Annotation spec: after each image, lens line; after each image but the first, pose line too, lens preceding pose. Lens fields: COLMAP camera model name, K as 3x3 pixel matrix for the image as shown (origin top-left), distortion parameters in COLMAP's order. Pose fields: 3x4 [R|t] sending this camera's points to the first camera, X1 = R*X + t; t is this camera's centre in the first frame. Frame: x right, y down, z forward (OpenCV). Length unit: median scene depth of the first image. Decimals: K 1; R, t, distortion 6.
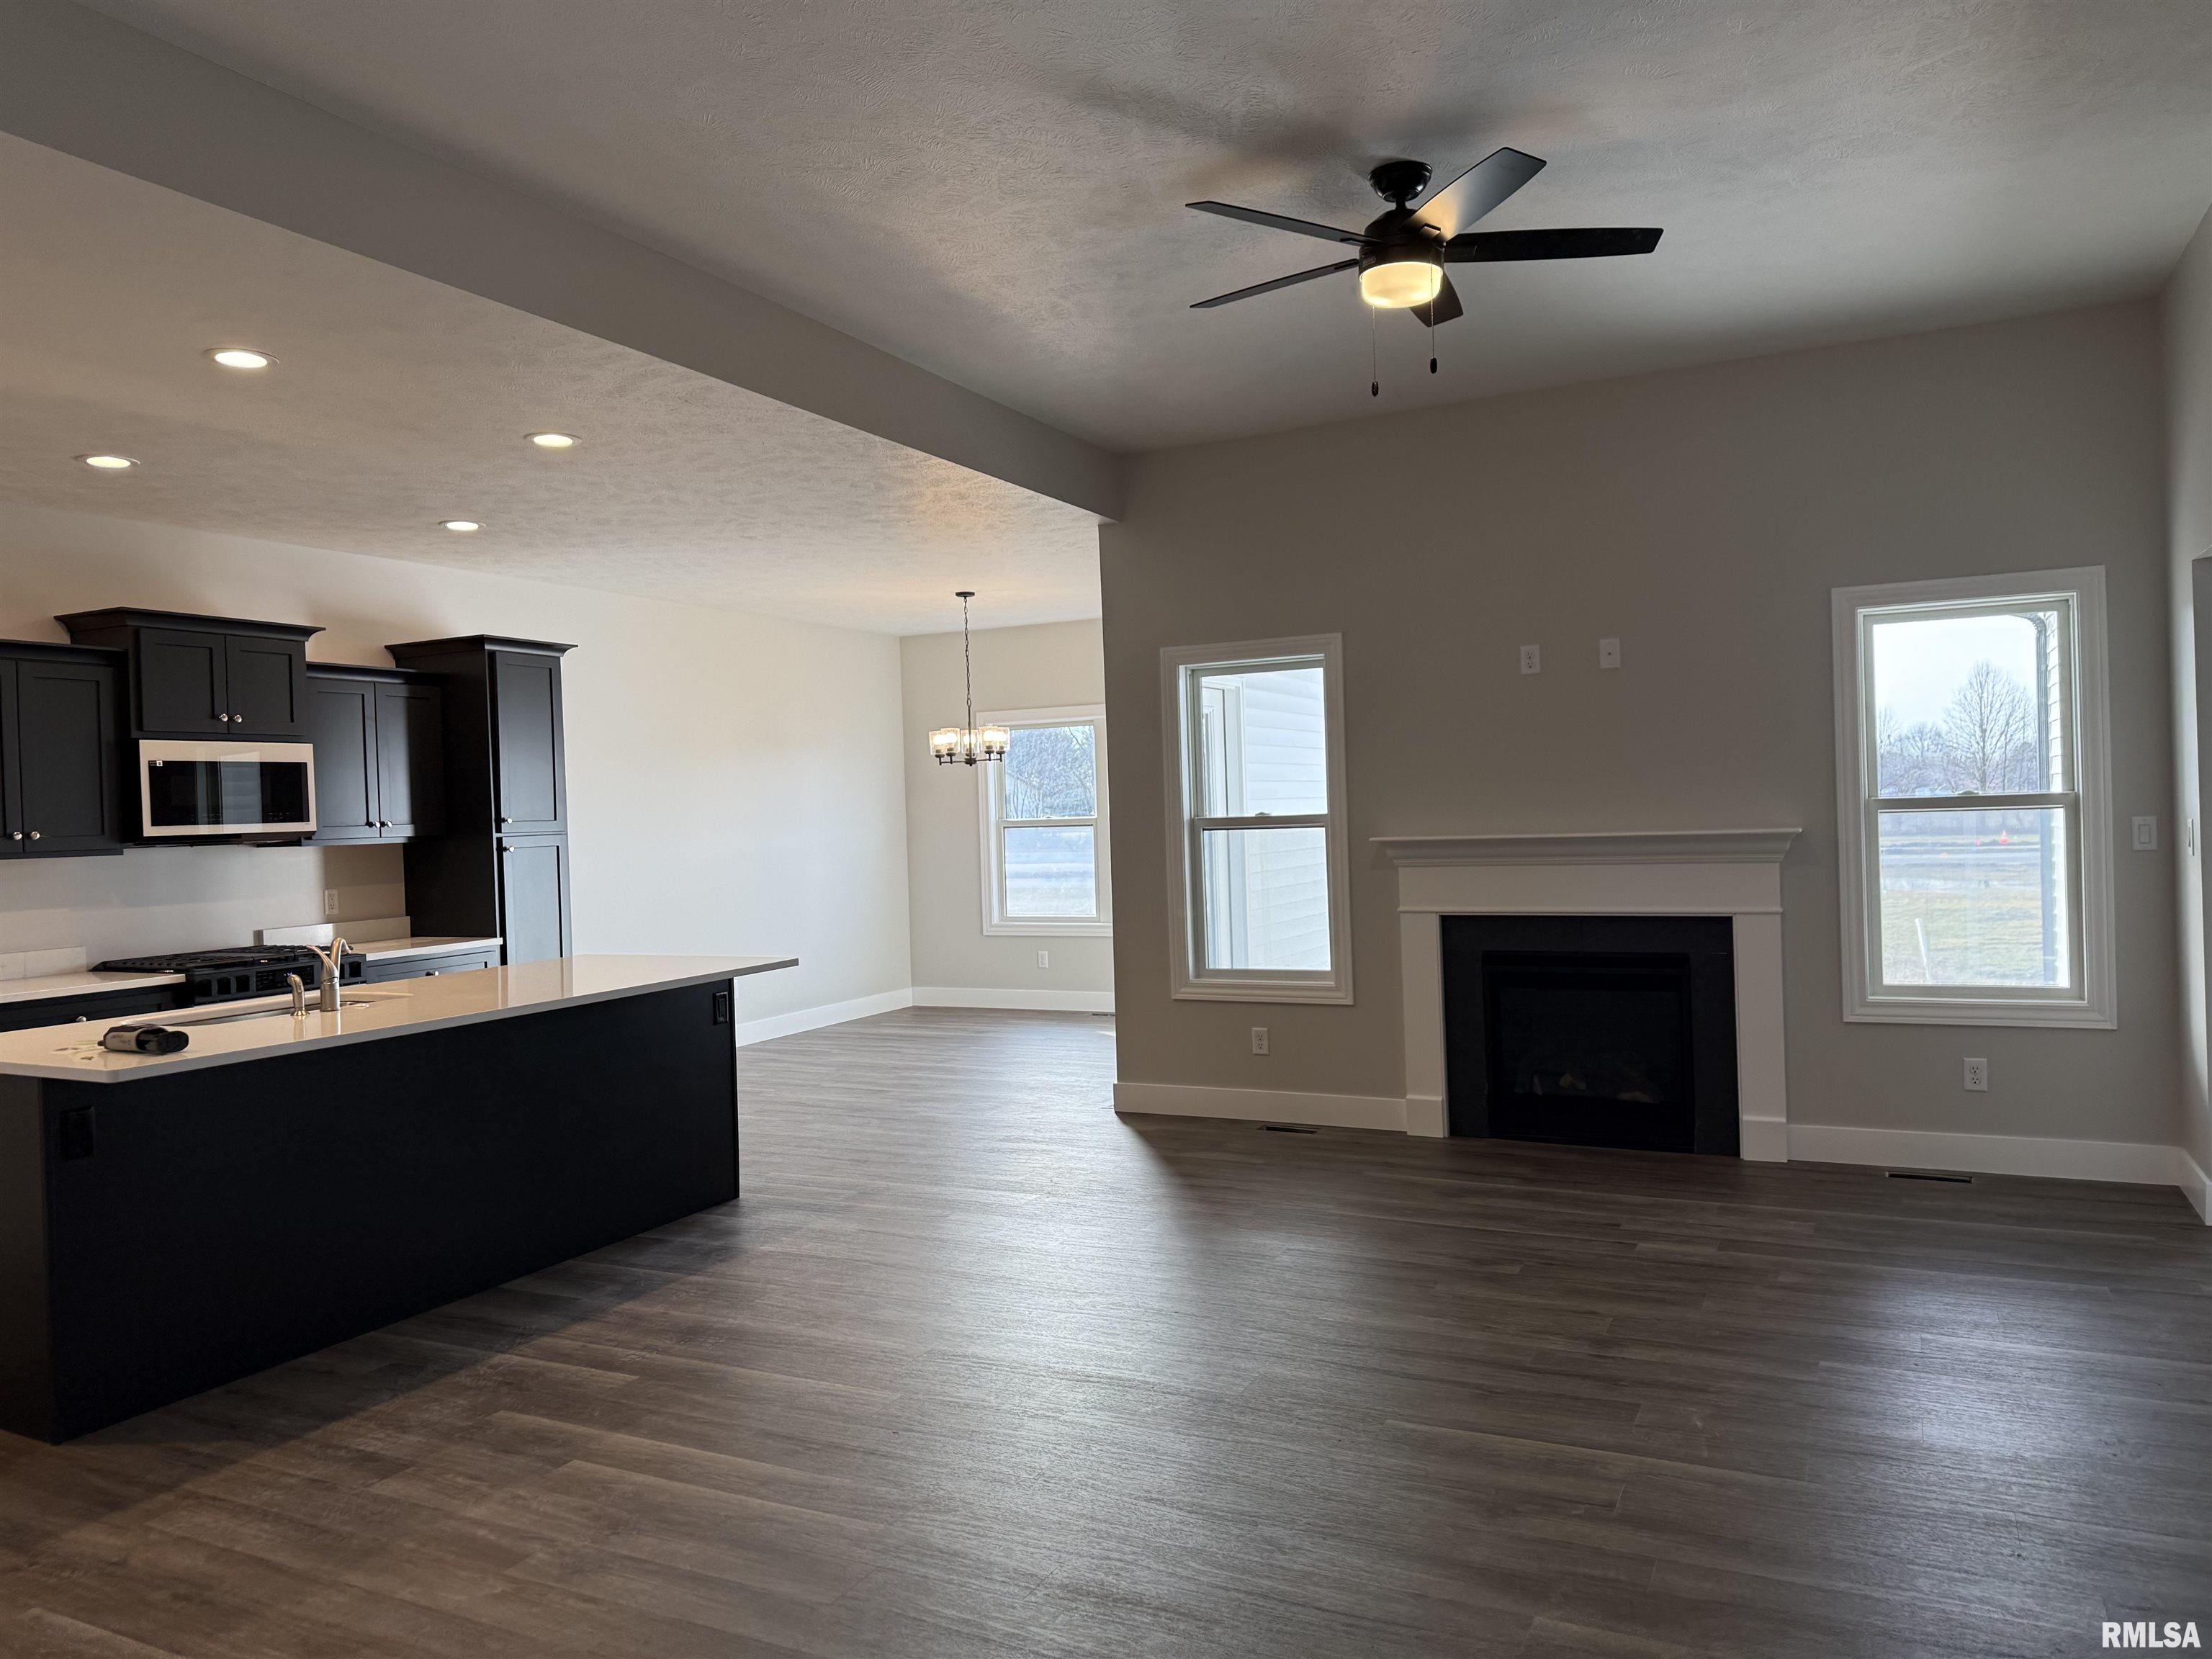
lens RADIAL K [[1542.4, 0, 1090.7], [0, 1542.4, 816.6], [0, 0, 1]] dist [0.059584, -0.057592]
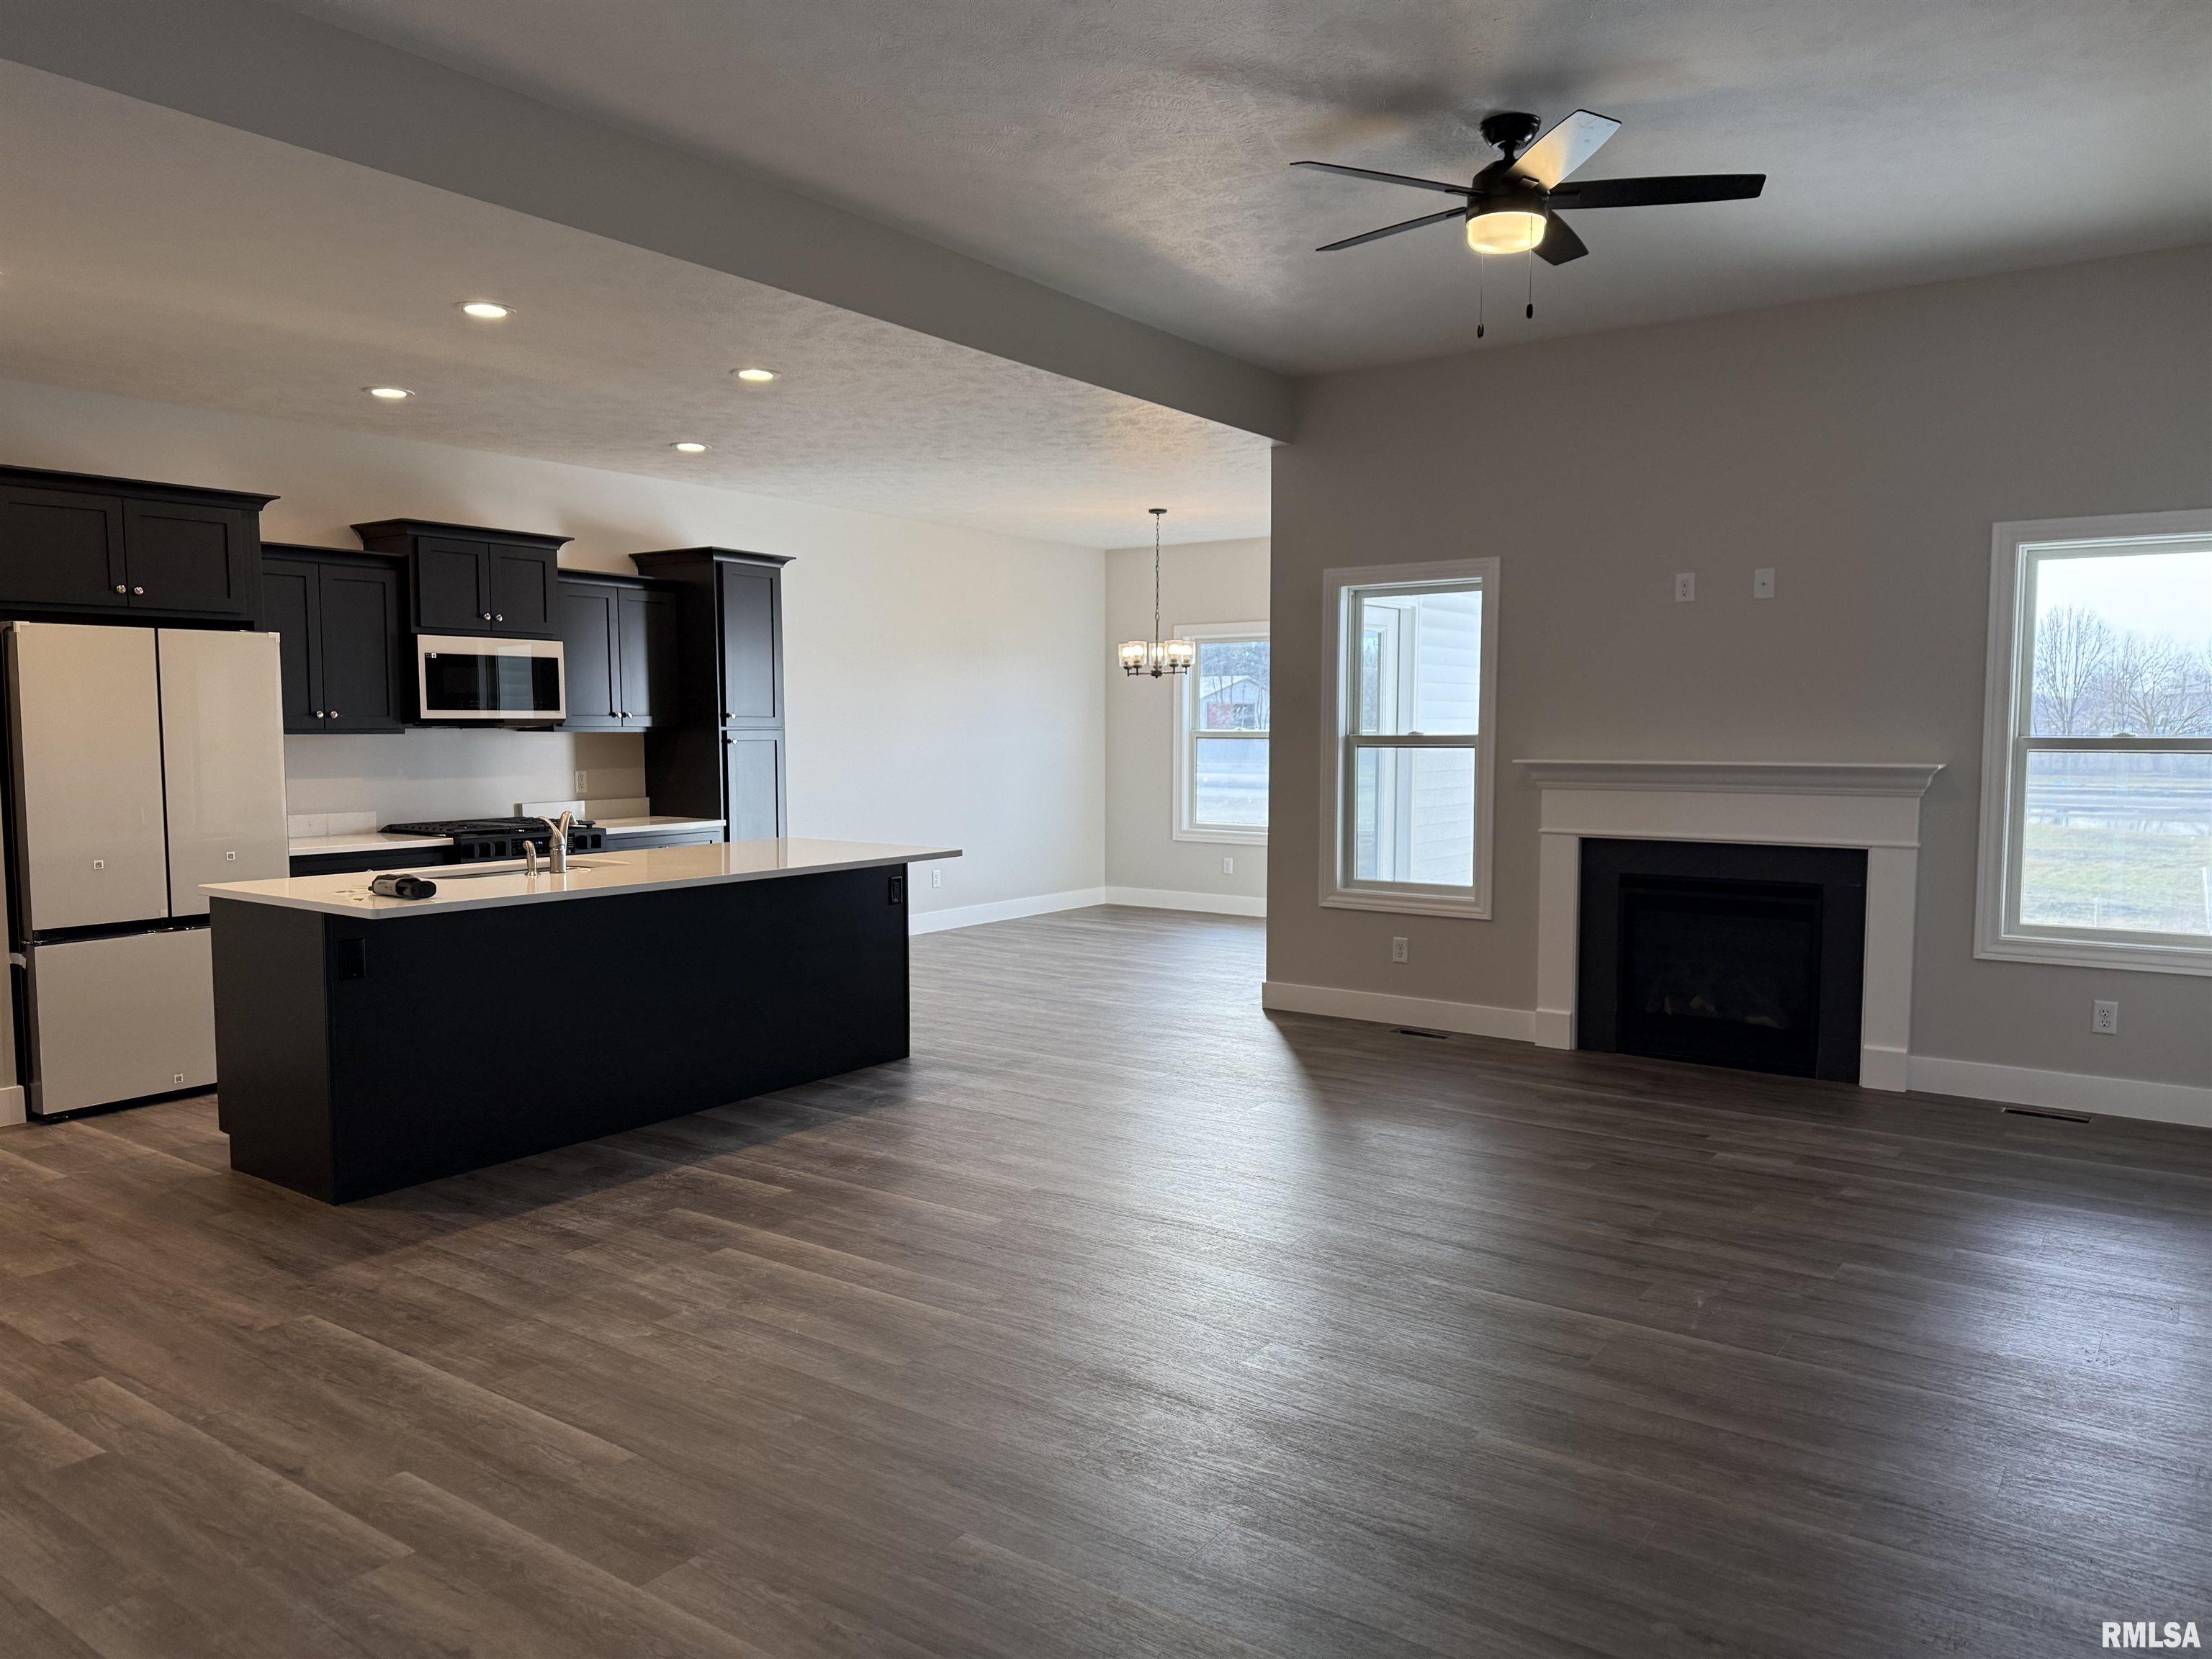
lens RADIAL K [[1542.4, 0, 1104.7], [0, 1542.4, 830.3], [0, 0, 1]] dist [0.059584, -0.057592]
pose [[0.988026, 0.043486, -0.148032, 0.073174], [-0.033316, 0.996955, 0.070498, -0.003272], [0.150647, -0.064722, 0.986467, -0.072582]]
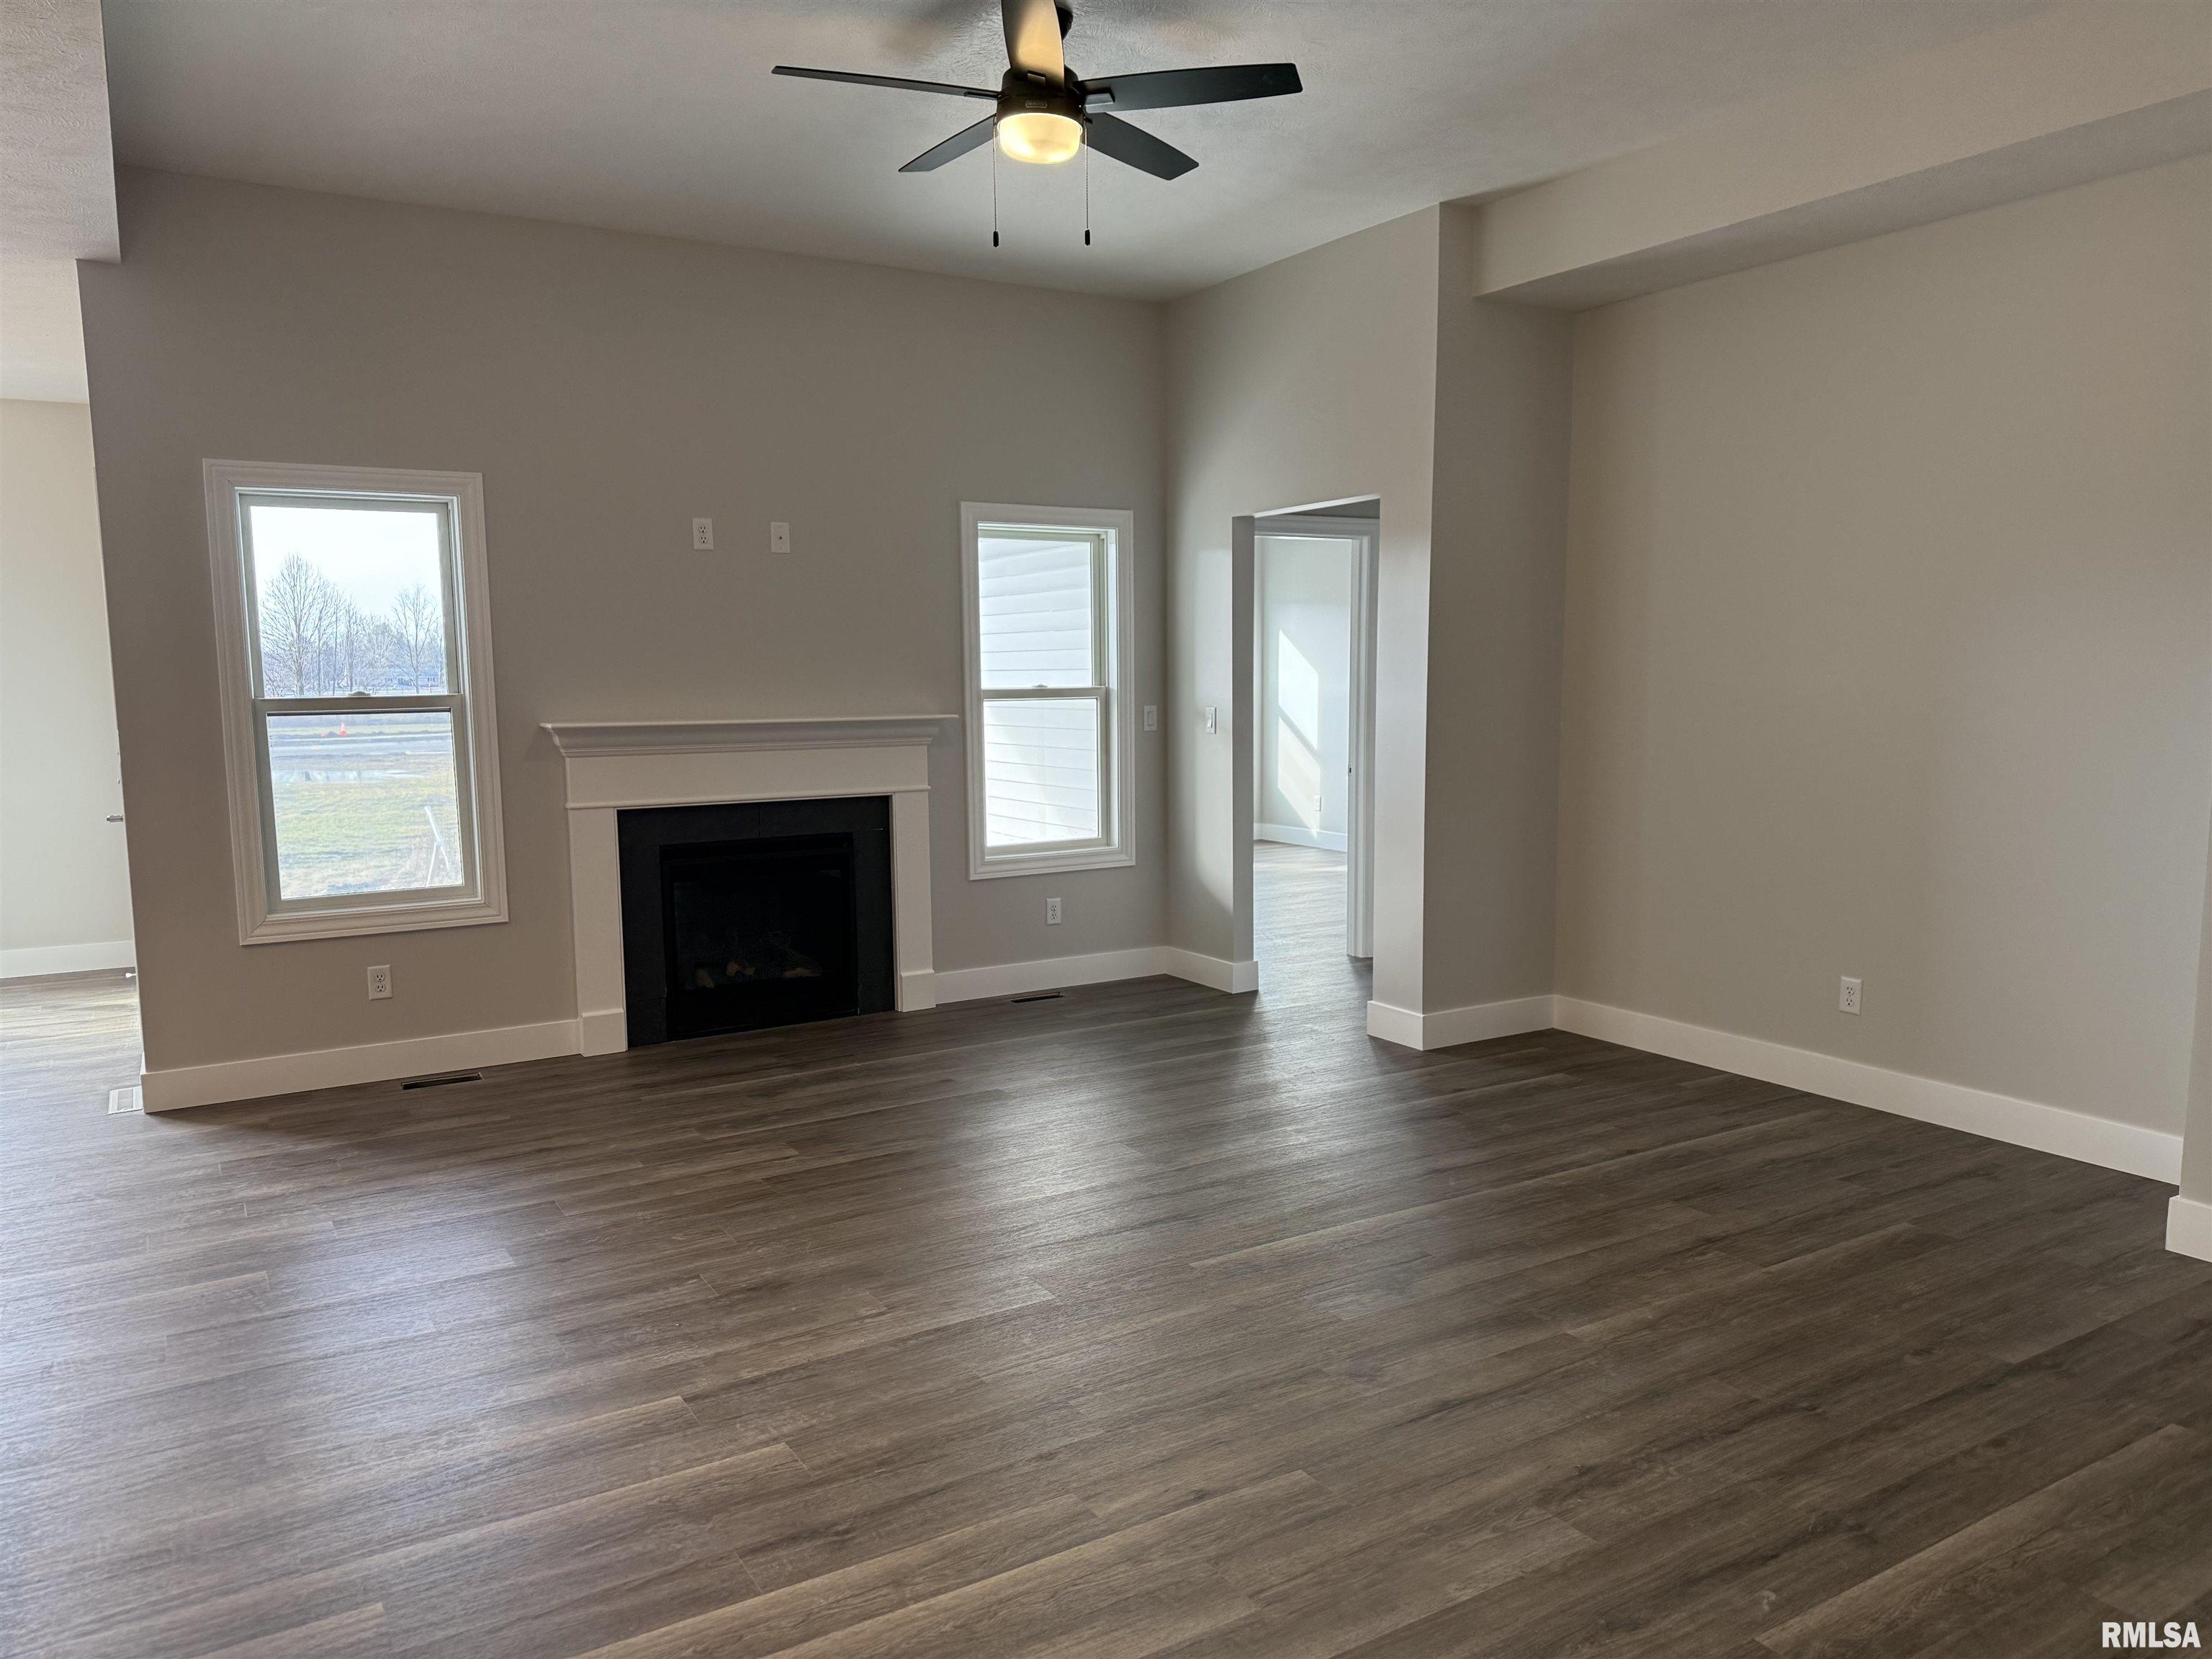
lens RADIAL K [[1542.4, 0, 1106.0], [0, 1542.4, 839.6], [0, 0, 1]] dist [0.059584, -0.057592]
pose [[0.518628, -0.068026, 0.852290, -0.442547], [-0.002750, 0.996692, 0.081225, 0.007043], [-0.854996, -0.044469, 0.516725, 0.314809]]
